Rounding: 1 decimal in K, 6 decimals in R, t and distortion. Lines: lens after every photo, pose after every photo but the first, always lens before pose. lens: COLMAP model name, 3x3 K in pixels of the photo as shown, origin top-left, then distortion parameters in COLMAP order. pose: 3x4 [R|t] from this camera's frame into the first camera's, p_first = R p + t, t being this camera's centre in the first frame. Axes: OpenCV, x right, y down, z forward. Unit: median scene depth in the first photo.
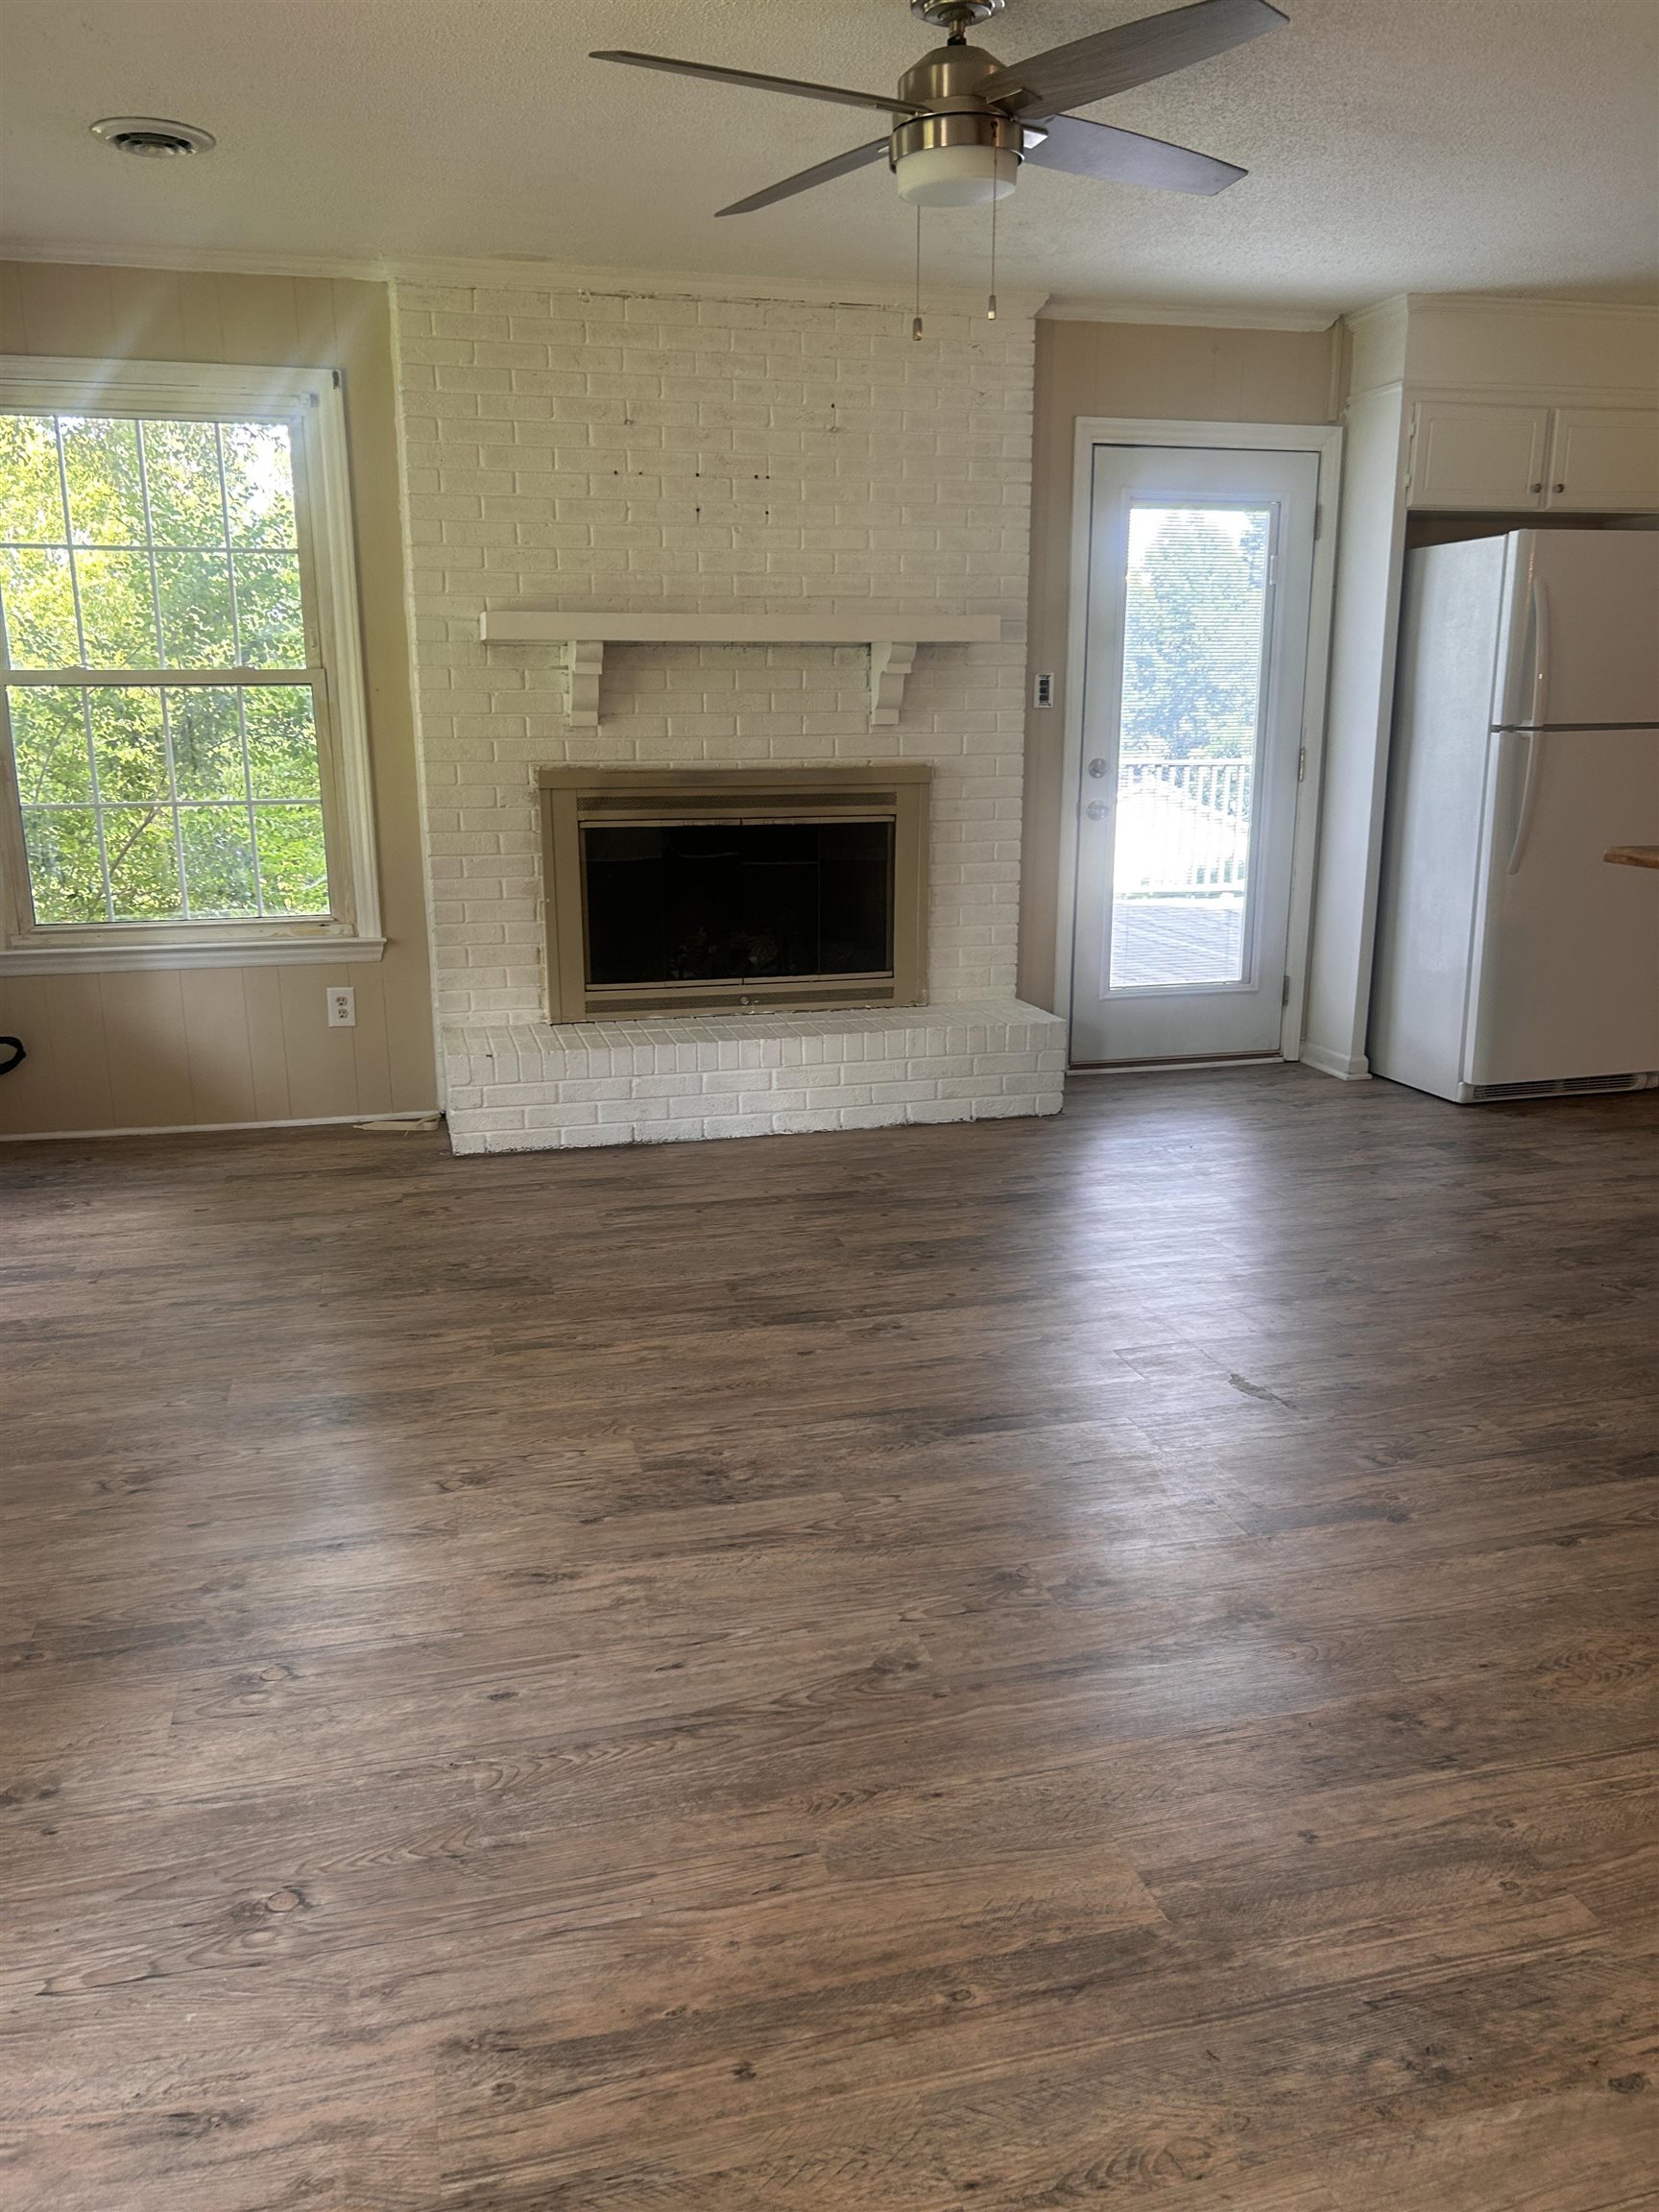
lens RADIAL K [[1663.5, 0, 827.7], [0, 1663.5, 1122.1], [0, 0, 1]] dist [0.065900, -0.115158]
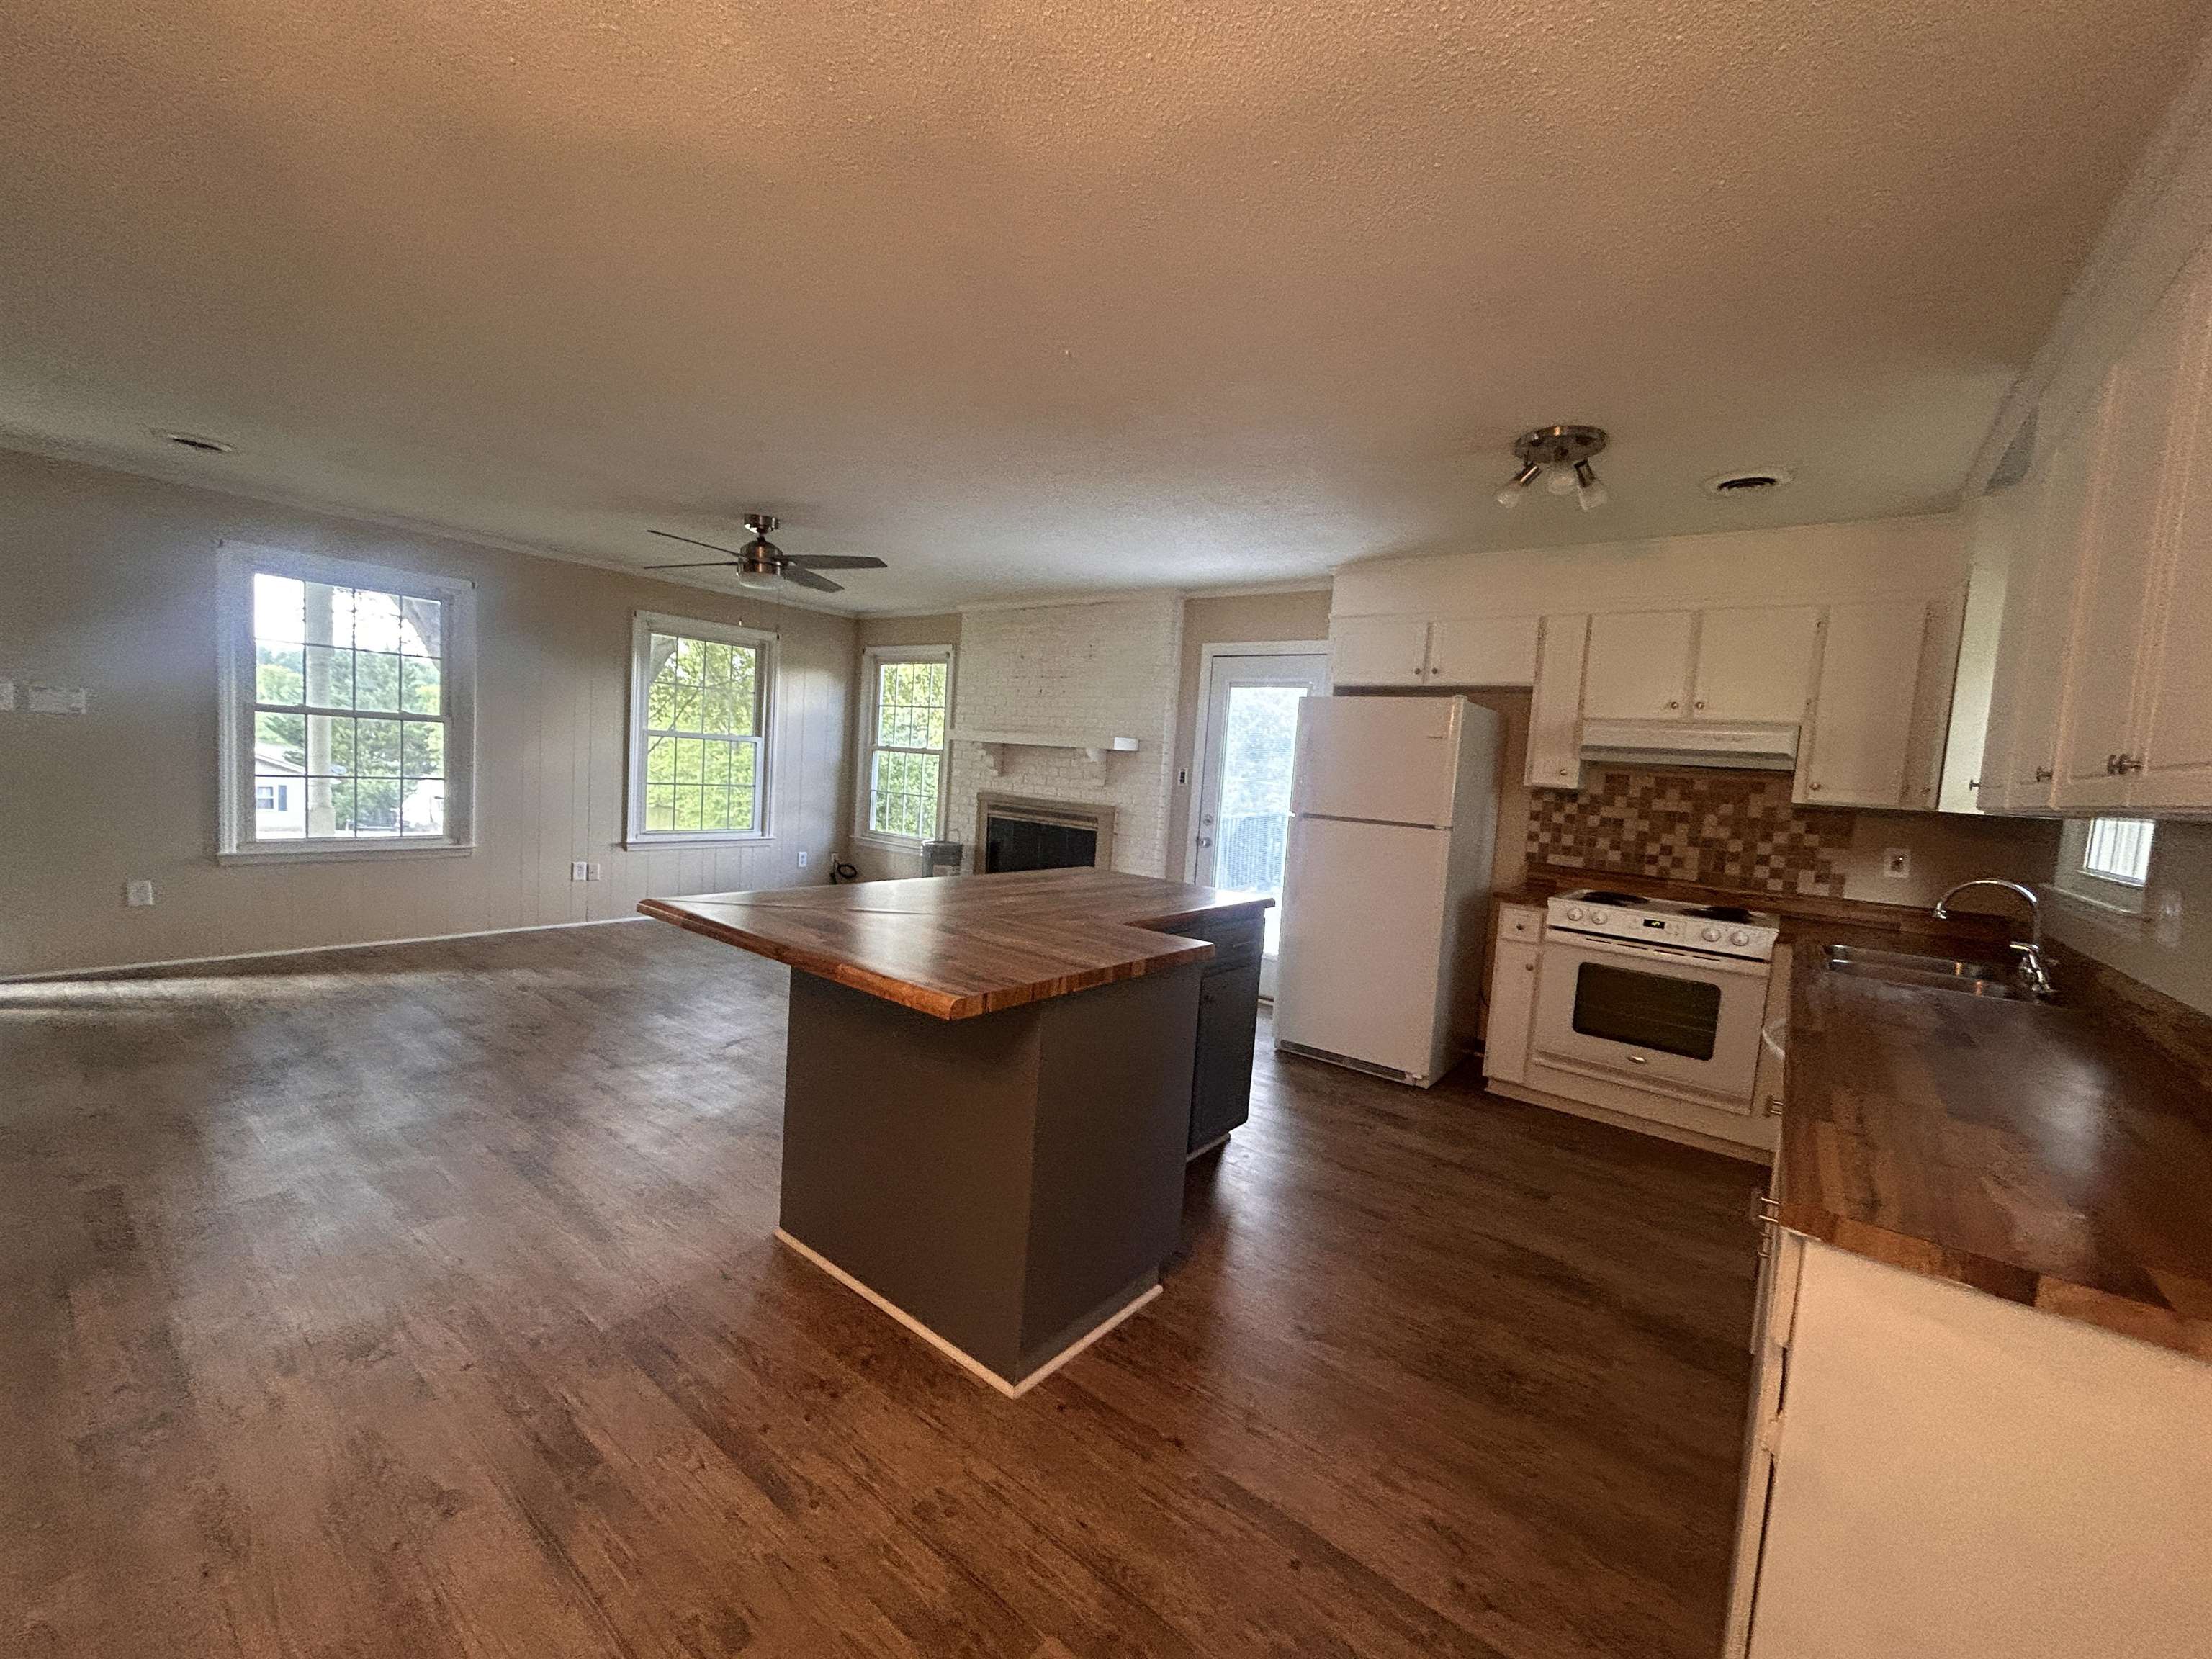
lens RADIAL K [[893.3, 0, 1101.9], [0, 893.3, 832.2], [0, 0, 1]] dist [0.002450, 0.000642]
pose [[0.608888, 0.111914, -0.785322, 0.948809], [-0.265440, 0.961672, -0.068760, -0.108780], [0.747527, 0.250323, 0.615258, 0.334965]]
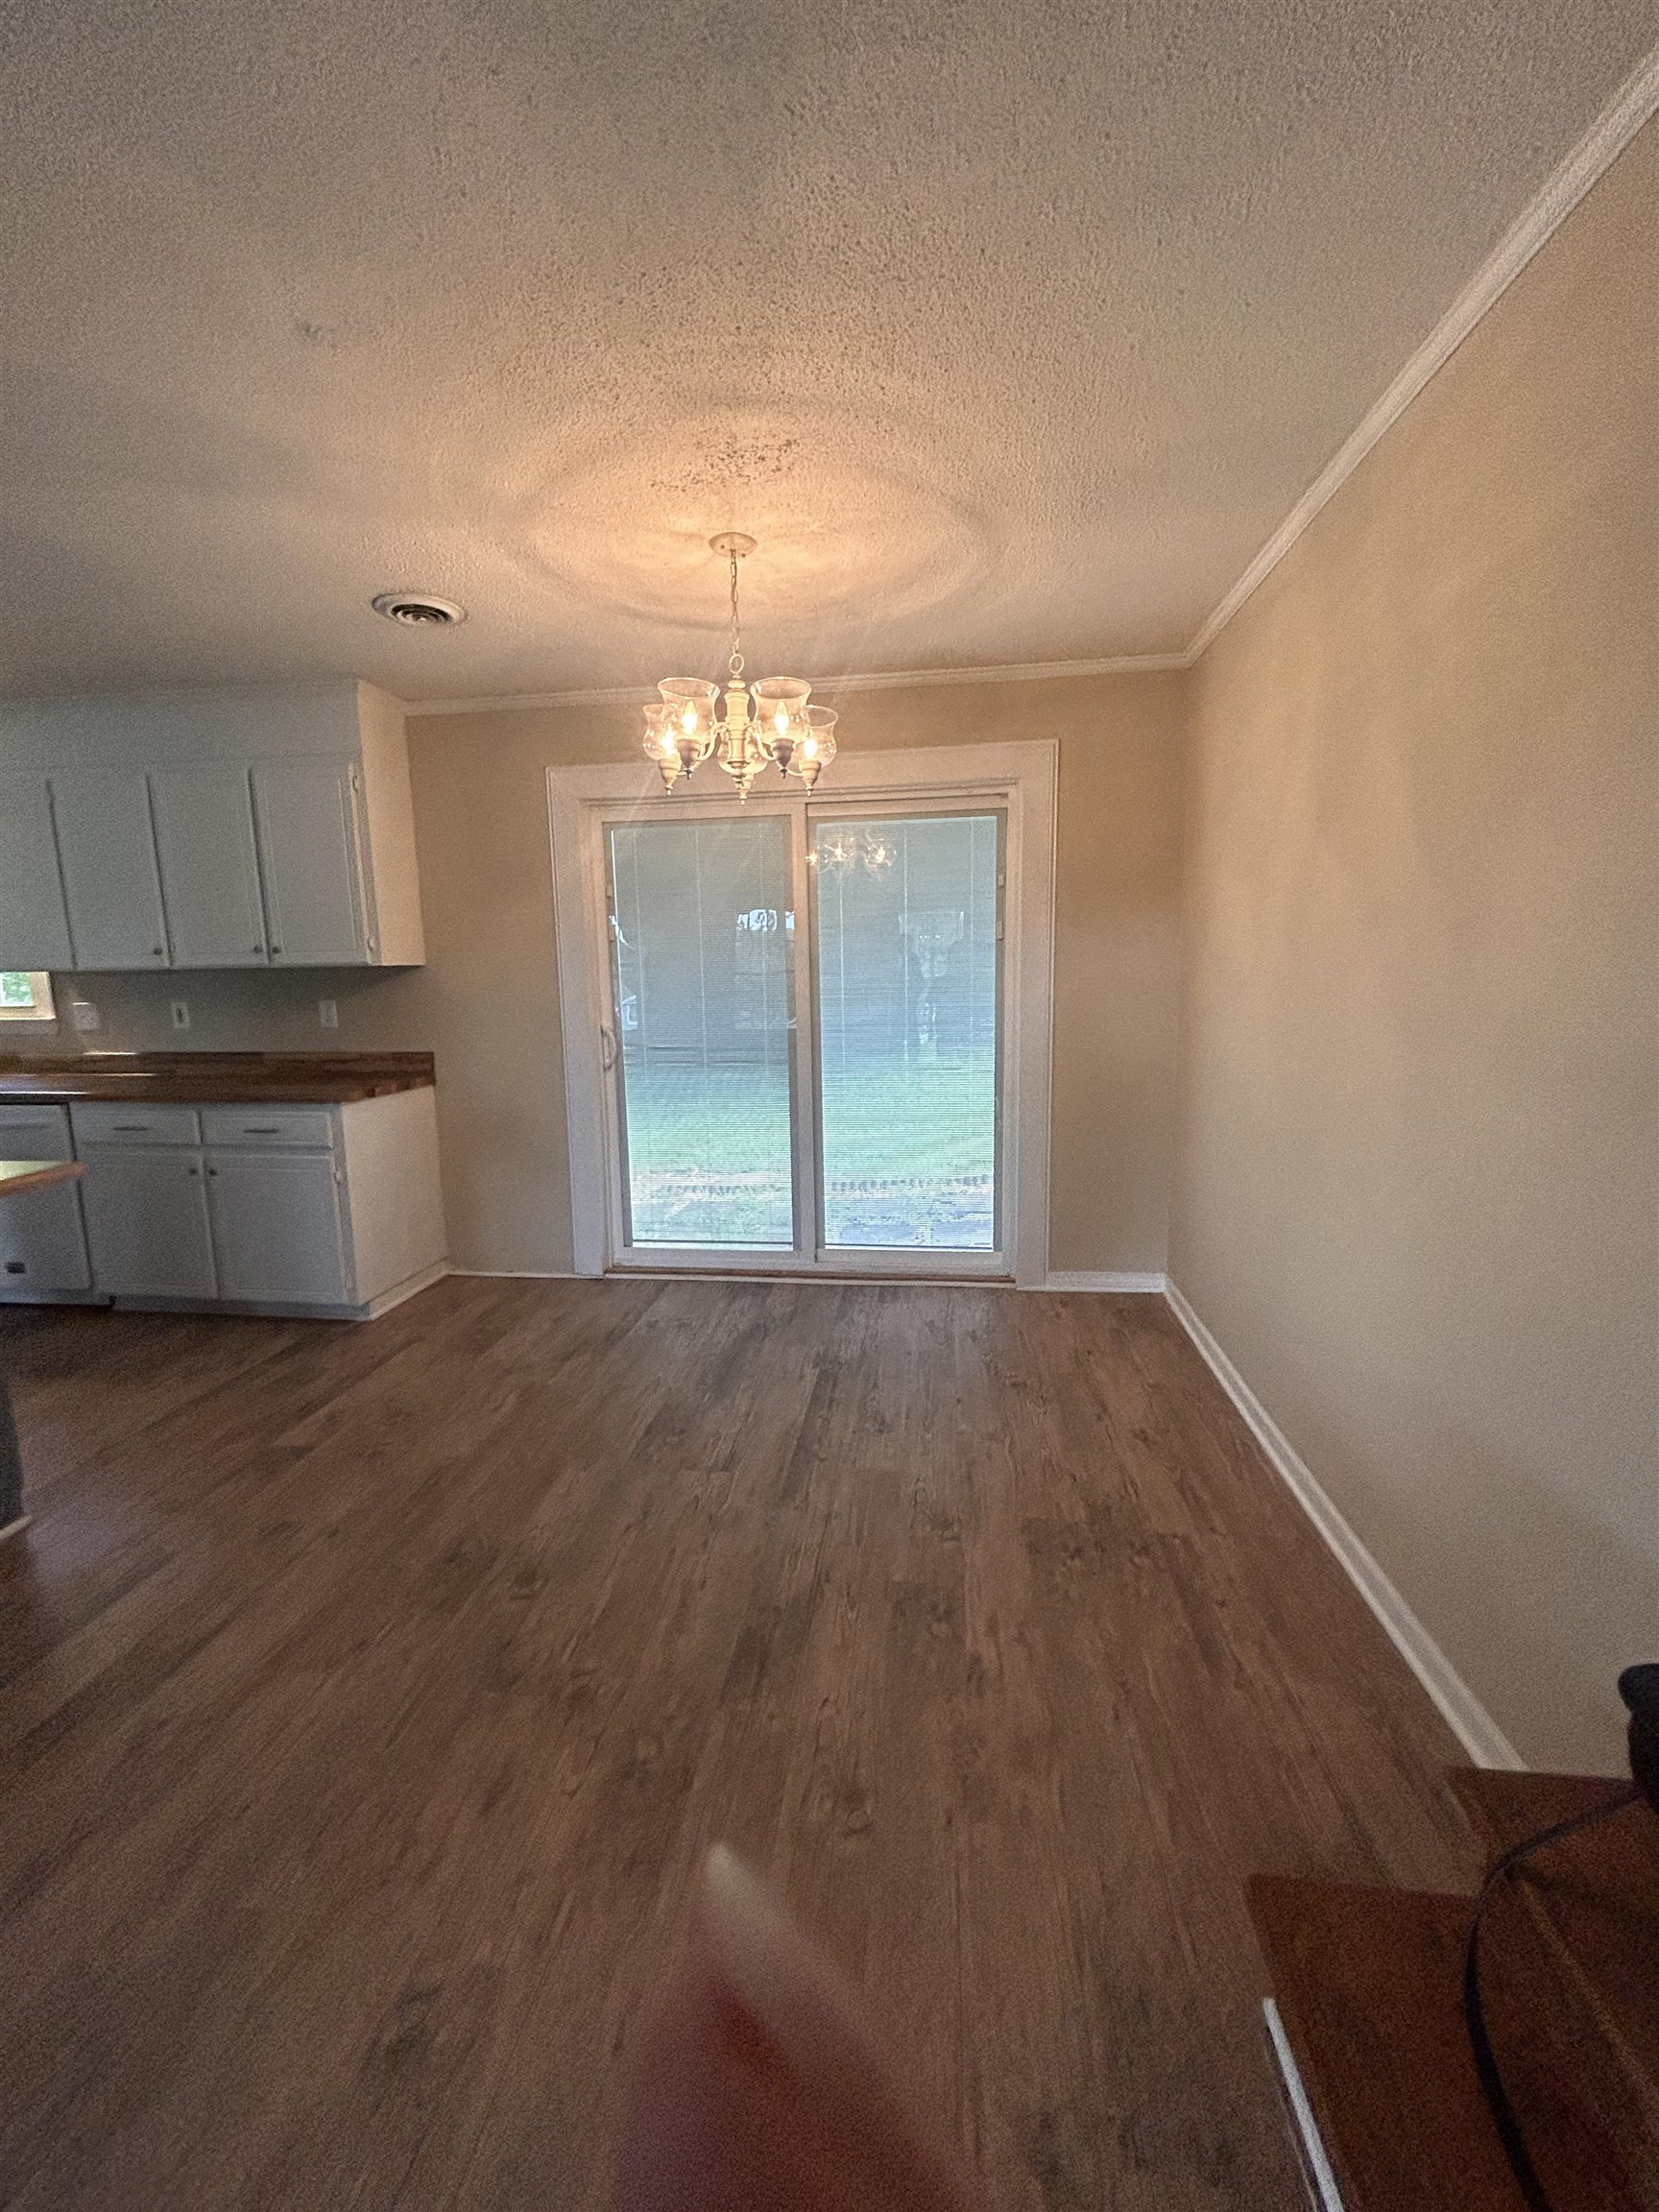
lens RADIAL K [[893.3, 0, 831.5], [0, 893.3, 1097.9], [0, 0, 1]] dist [0.002450, 0.000642]
pose [[0.364719, -0.132707, 0.921612, 0.422120], [0.243742, 0.968884, 0.043056, -0.022009], [-0.898649, 0.208932, 0.385716, 0.027561]]
